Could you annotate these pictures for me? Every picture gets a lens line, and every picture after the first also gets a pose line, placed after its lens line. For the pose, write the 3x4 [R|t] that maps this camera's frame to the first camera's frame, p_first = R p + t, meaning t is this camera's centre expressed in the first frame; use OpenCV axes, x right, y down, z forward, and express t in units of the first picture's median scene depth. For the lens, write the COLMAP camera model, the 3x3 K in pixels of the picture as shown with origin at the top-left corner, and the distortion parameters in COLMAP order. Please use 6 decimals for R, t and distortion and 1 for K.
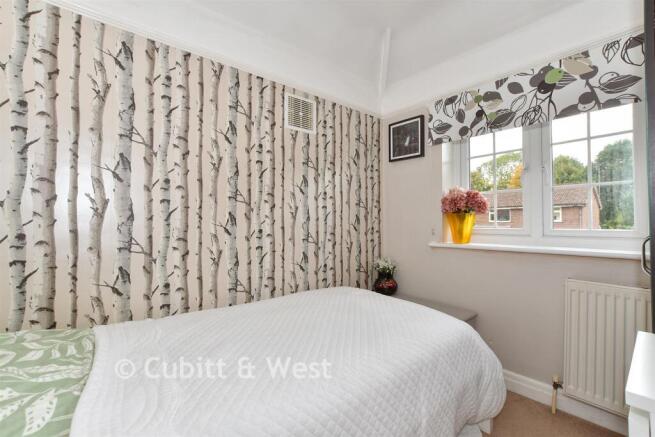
lens RADIAL K [[290.0, 0, 327.0], [0, 290.0, 218.5], [0, 0, 1]] dist [-0.013123, -0.000415]
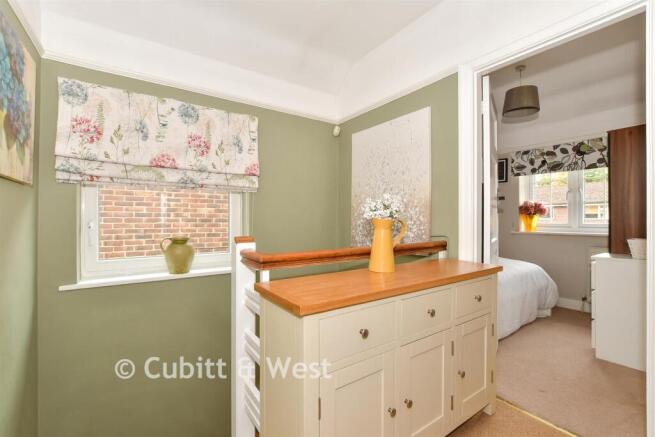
lens RADIAL K [[290.0, 0, 328.3], [0, 290.0, 219.2], [0, 0, 1]] dist [-0.013123, -0.000415]
pose [[0.996181, 0.003844, -0.087227, -0.709251], [-0.002394, 0.999857, 0.016720, -0.018406], [0.087279, -0.016447, 0.996048, -1.005207]]
